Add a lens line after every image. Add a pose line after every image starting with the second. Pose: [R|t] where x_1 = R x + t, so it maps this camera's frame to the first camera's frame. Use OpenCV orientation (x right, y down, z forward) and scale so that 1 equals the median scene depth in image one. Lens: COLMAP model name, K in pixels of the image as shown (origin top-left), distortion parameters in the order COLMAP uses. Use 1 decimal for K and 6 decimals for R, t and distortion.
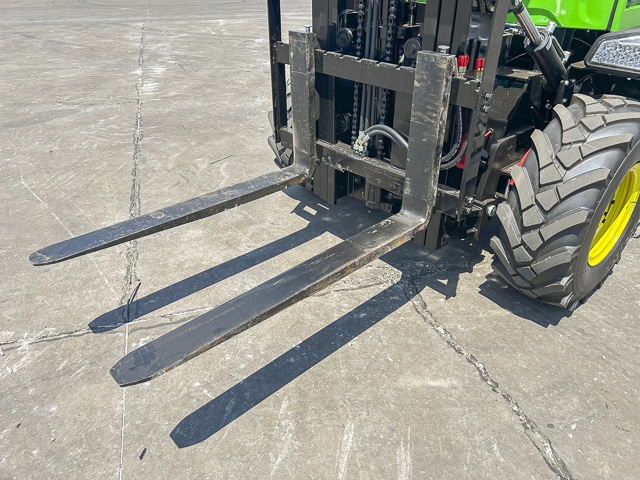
lens RADIAL K [[479.7, 0, 313.1], [0, 479.7, 239.9], [0, 0, 1]] dist [0.059207, -0.064732]
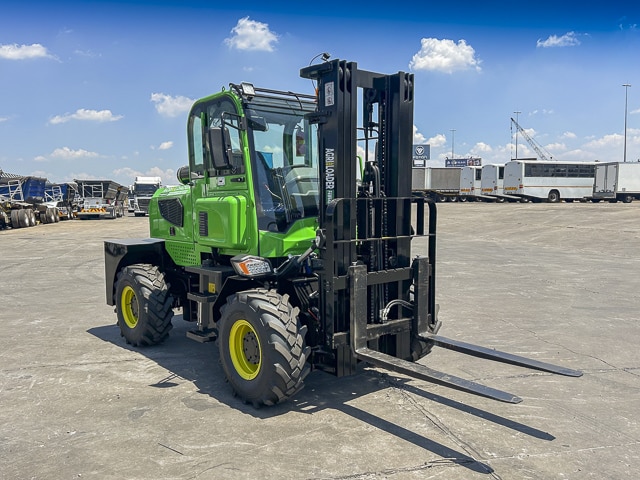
lens RADIAL K [[530.6, 0, 320.0], [0, 530.6, 240.0], [0, 0, 1]] dist [0.078447, -0.100483]
pose [[0.040149, -0.074840, 0.996387, -1.781442], [0.526267, 0.849252, 0.042583, -0.627449], [-0.849371, 0.522656, 0.073482, 0.890437]]
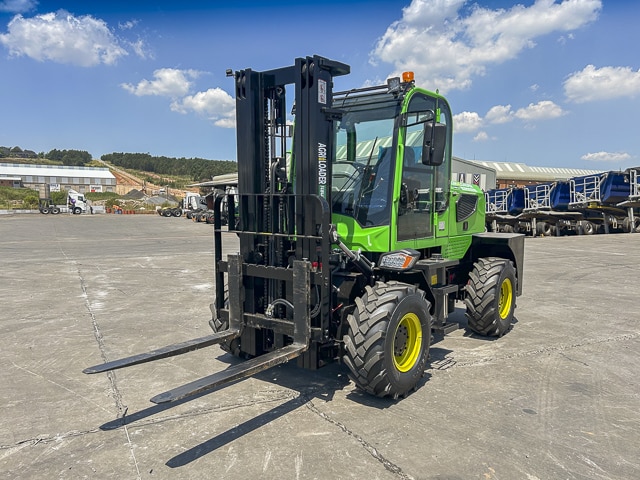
lens RADIAL K [[520.3, 0, 320.0], [0, 520.3, 240.0], [0, 0, 1]] dist [0.020507, 0.000537]
pose [[0.983517, -0.008065, 0.180637, -0.060904], [0.087630, 0.895104, -0.437160, 0.409657], [-0.158163, 0.445784, 0.881057, -0.814567]]
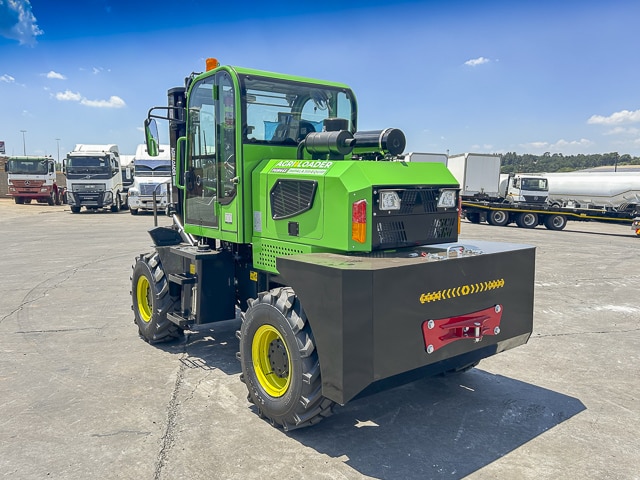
lens RADIAL K [[530.6, 0, 320.0], [0, 530.6, 240.0], [0, 0, 1]] dist [0.078447, -0.100483]
pose [[-0.091036, 0.102172, -0.990593, 2.860431], [-0.515039, 0.846526, 0.134644, -0.997484], [0.852319, 0.522451, -0.024442, 1.507257]]
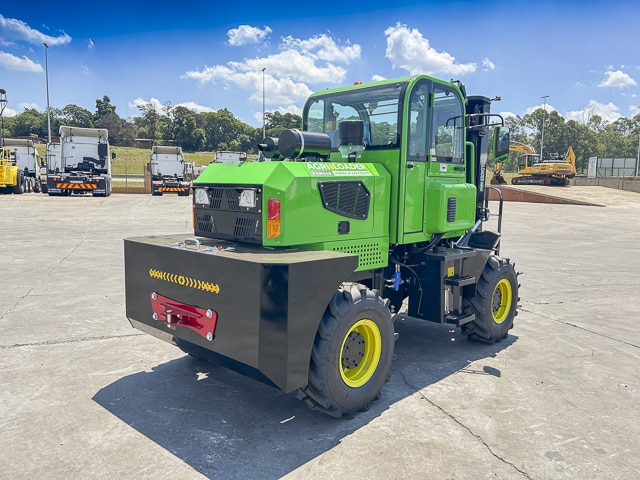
lens RADIAL K [[479.7, 0, 313.1], [0, 479.7, 239.9], [0, 0, 1]] dist [0.059207, -0.064732]
pose [[-0.997962, -0.011688, -0.062730, 1.031431], [-0.047194, 0.796858, 0.602321, -1.885301], [0.042947, 0.604054, -0.795785, 3.006381]]
